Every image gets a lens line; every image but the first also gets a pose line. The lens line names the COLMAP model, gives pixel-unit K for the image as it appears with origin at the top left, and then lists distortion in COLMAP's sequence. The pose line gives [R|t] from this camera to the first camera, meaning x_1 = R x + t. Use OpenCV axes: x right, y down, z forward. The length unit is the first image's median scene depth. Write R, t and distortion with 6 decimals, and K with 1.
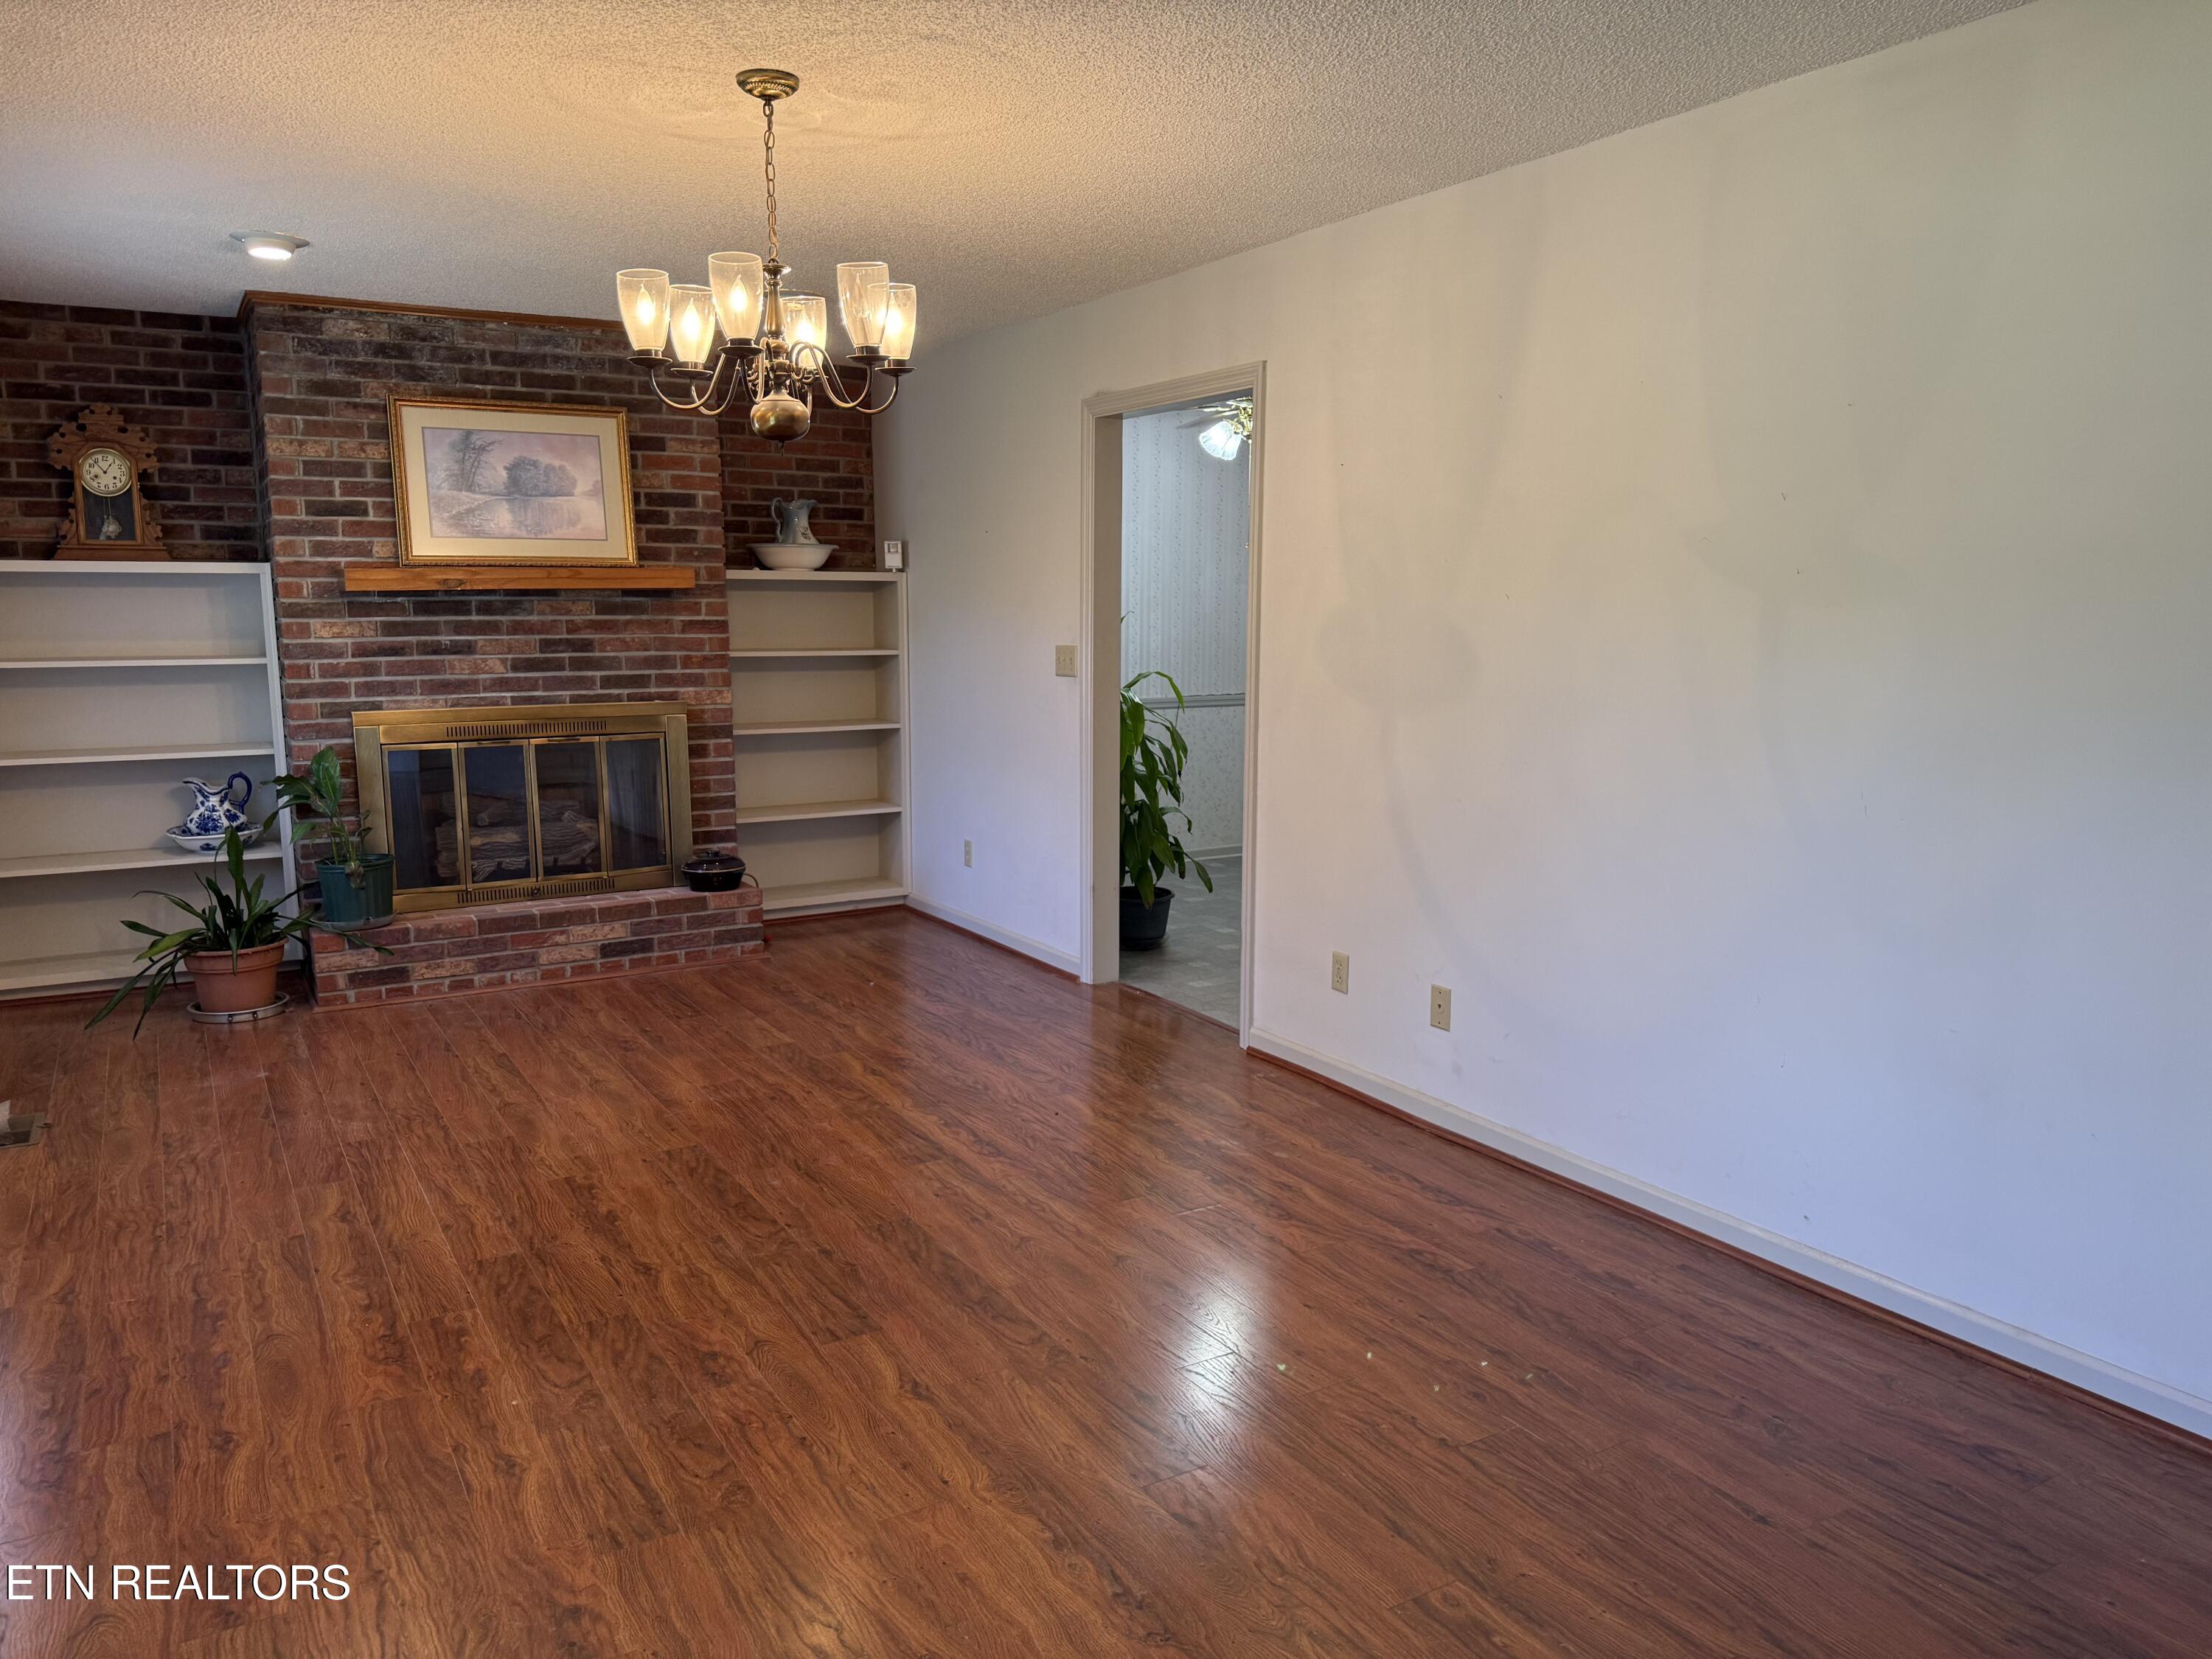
lens RADIAL K [[1555.1, 0, 1106.4], [0, 1555.1, 832.6], [0, 0, 1]] dist [0.005471, -0.000889]
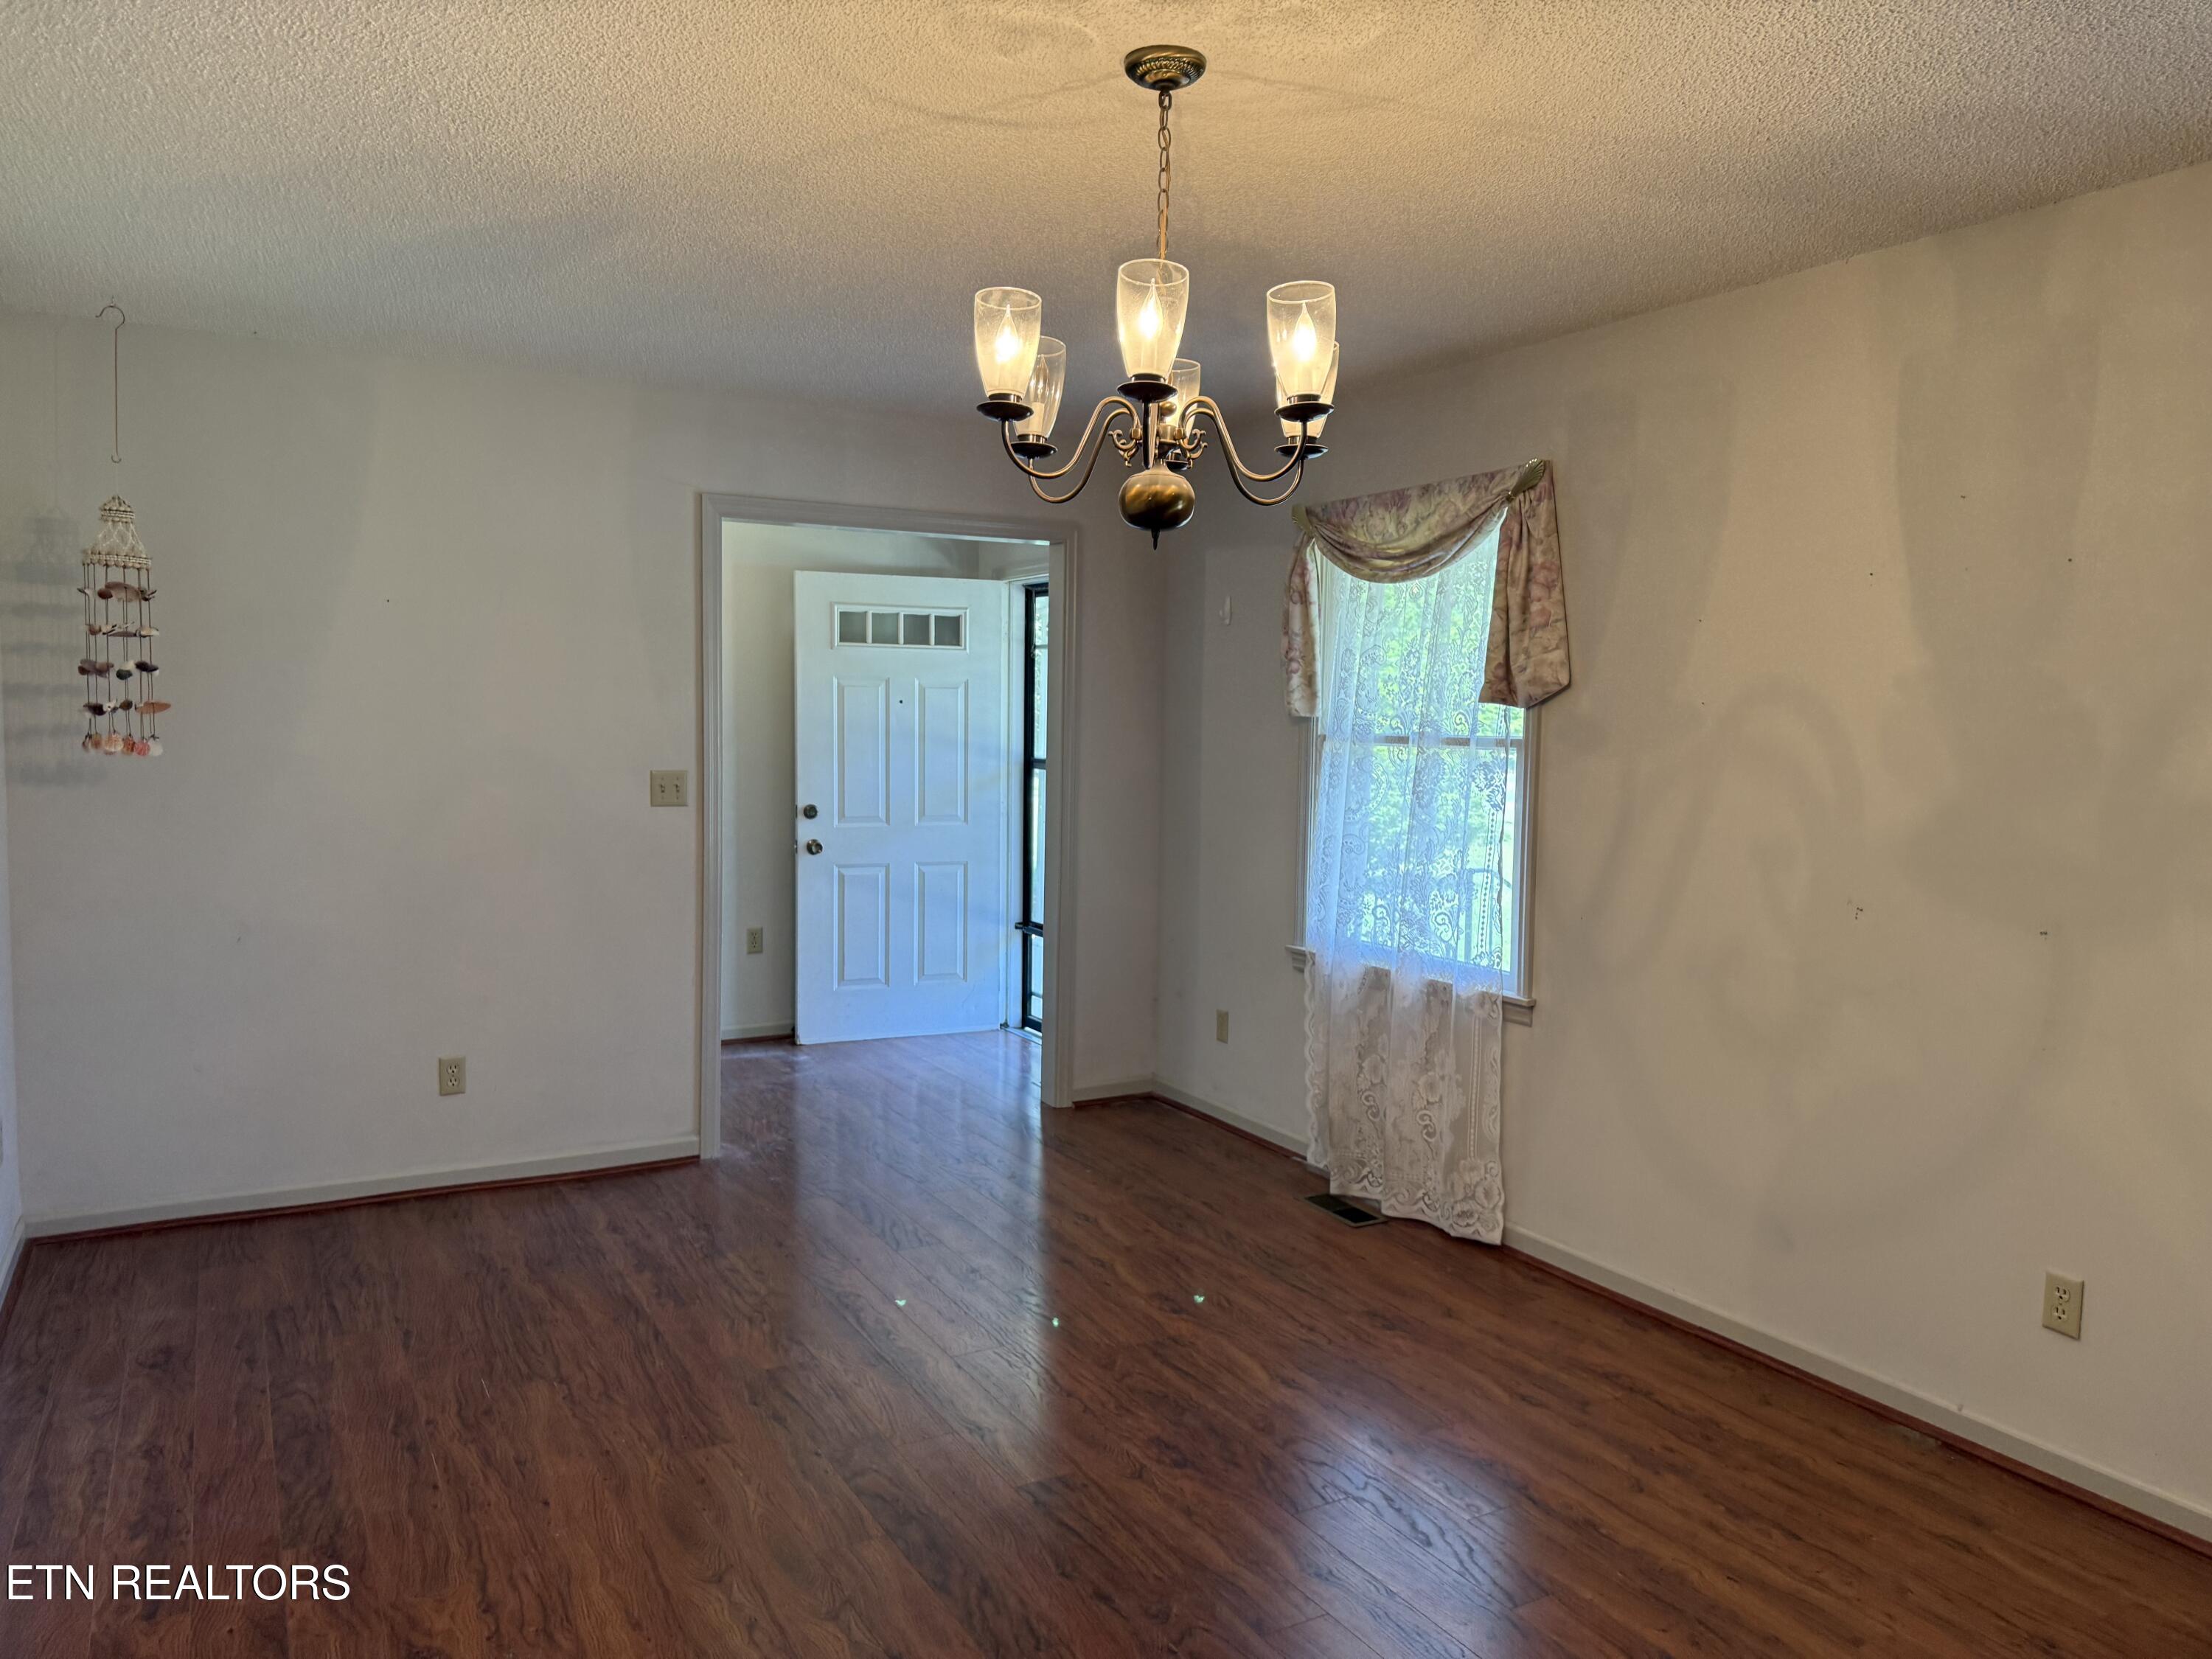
lens RADIAL K [[1555.1, 0, 1106.4], [0, 1555.1, 827.4], [0, 0, 1]] dist [0.005471, -0.000889]
pose [[-0.999431, -0.017390, 0.028888, -0.231737], [-0.010514, 0.974756, 0.223025, -0.304484], [-0.032037, 0.222594, -0.974385, 1.935276]]
